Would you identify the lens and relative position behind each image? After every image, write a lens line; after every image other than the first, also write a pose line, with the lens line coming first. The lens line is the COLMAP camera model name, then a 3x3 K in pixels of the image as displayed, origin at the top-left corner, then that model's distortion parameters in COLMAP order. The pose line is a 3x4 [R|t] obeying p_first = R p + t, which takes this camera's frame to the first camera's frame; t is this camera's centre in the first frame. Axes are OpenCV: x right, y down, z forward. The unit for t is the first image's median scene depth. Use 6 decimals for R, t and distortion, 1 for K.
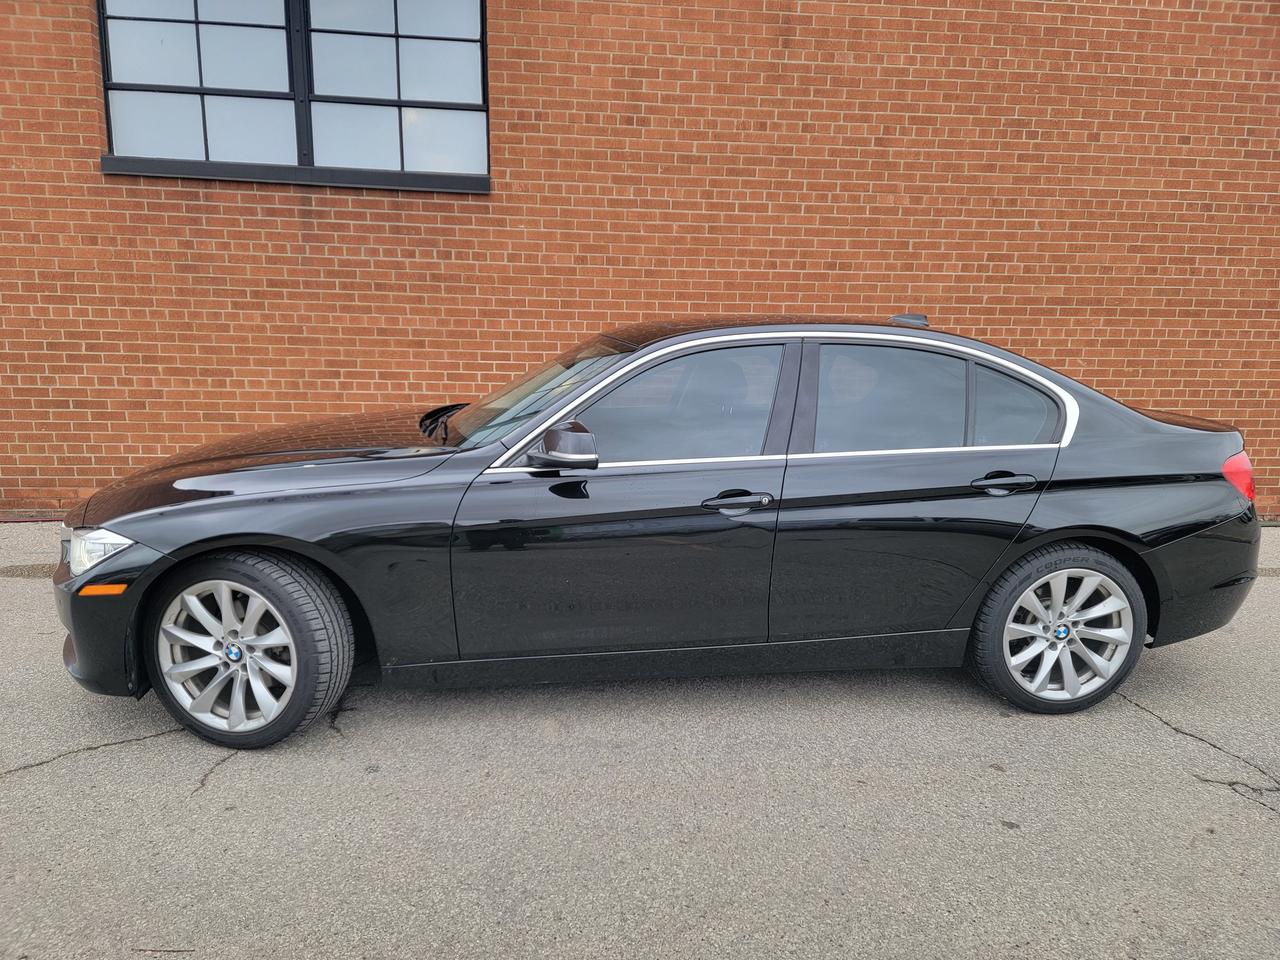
lens RADIAL K [[868.4, 0, 640.0], [0, 868.4, 480.0], [0, 0, 1]] dist [0.096256, -0.088393]
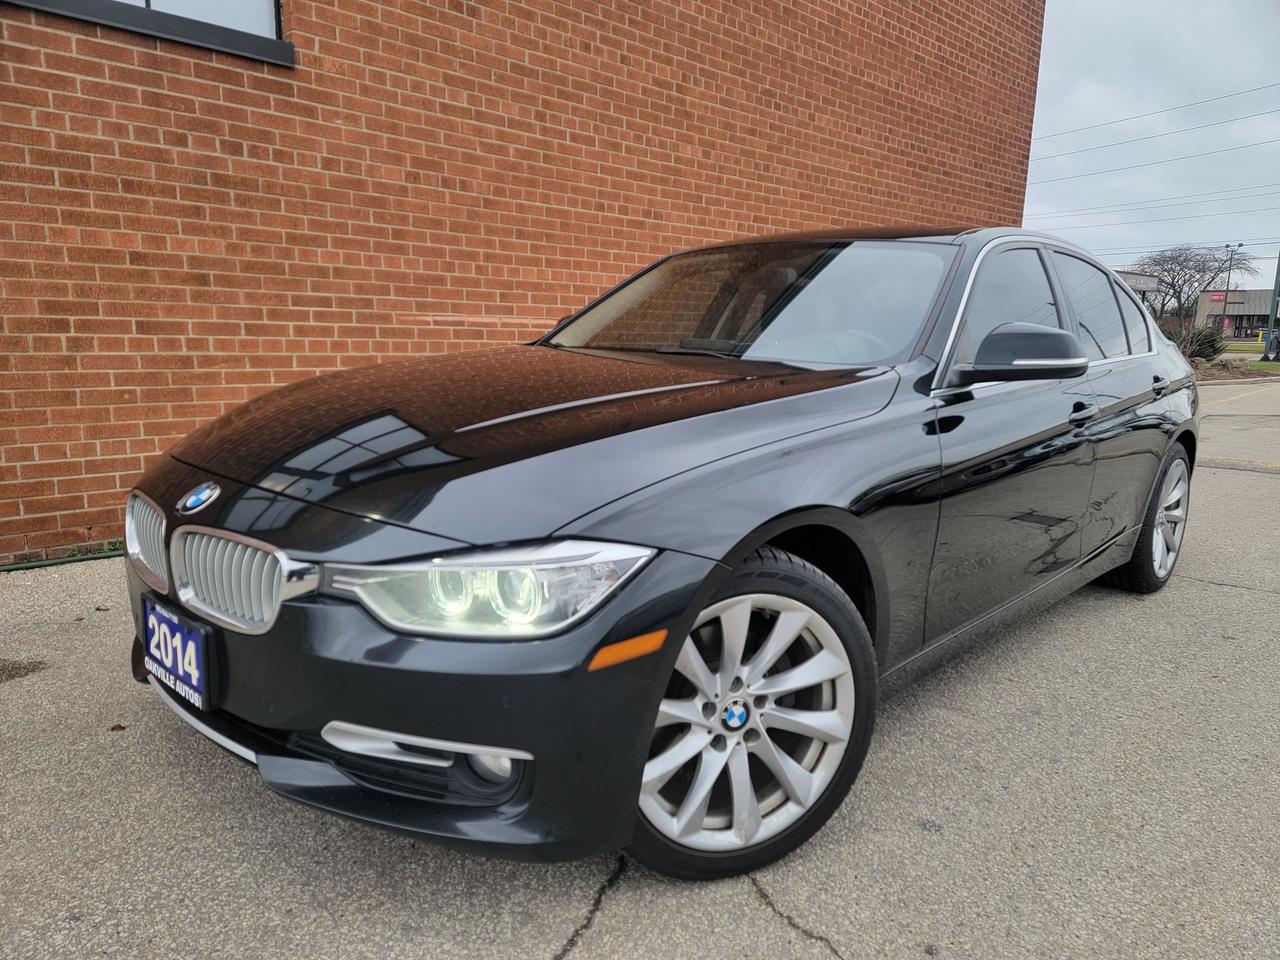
lens RADIAL K [[871.4, 0, 643.2], [0, 871.4, 481.8], [0, 0, 1]] dist [0.095145, -0.082783]
pose [[0.791242, -0.109131, 0.601686, -0.409402], [0.102732, 0.993685, 0.045133, 0.001479], [-0.602812, 0.026101, 0.797456, 0.261932]]
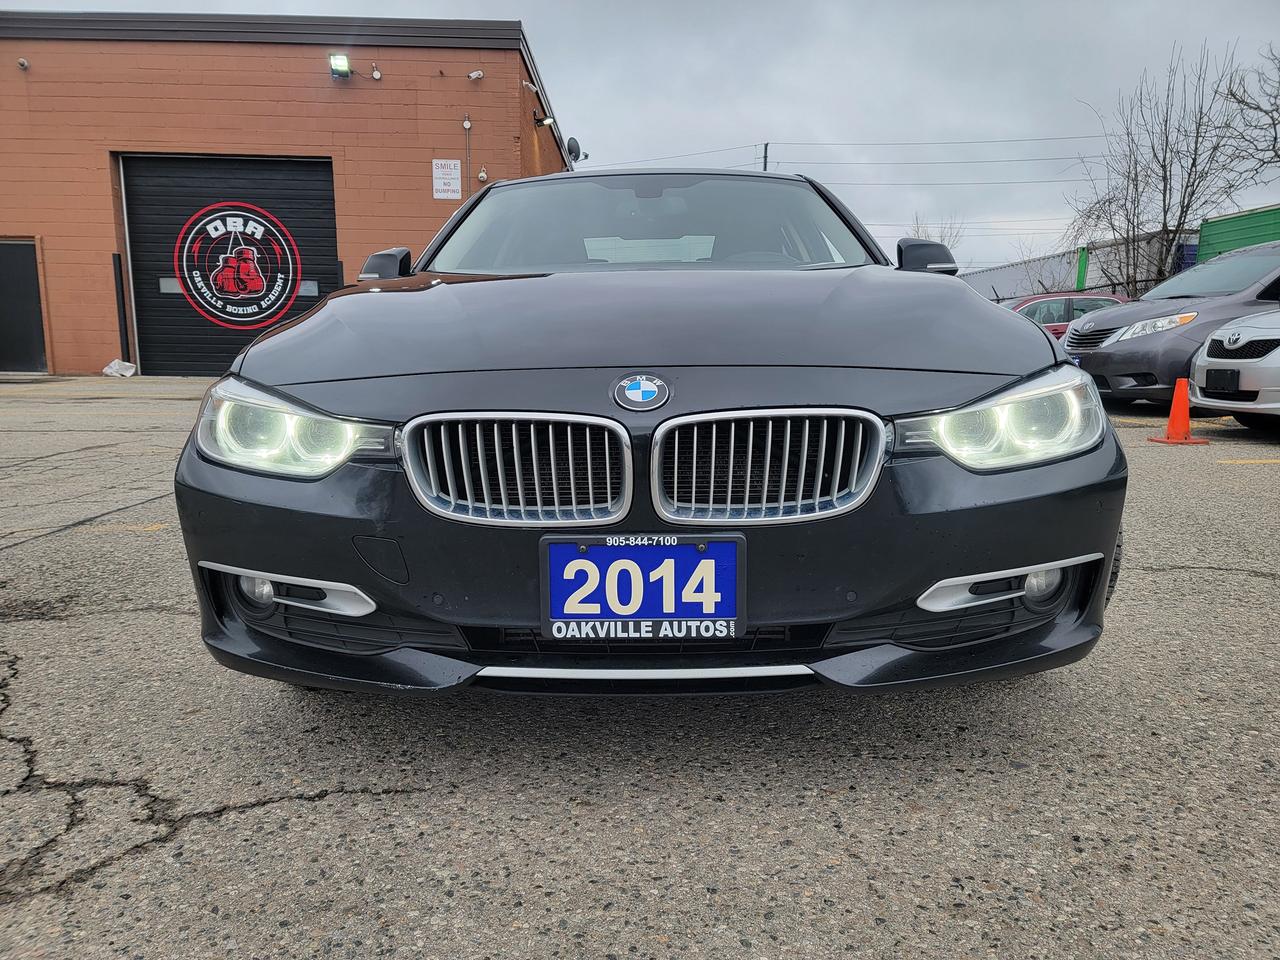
lens RADIAL K [[868.4, 0, 640.0], [0, 868.4, 480.0], [0, 0, 1]] dist [0.096256, -0.088393]
pose [[0.184050, -0.189875, 0.964403, -0.569568], [0.201325, 0.967645, 0.152092, -0.006681], [-0.962078, 0.166166, 0.216321, 0.532490]]
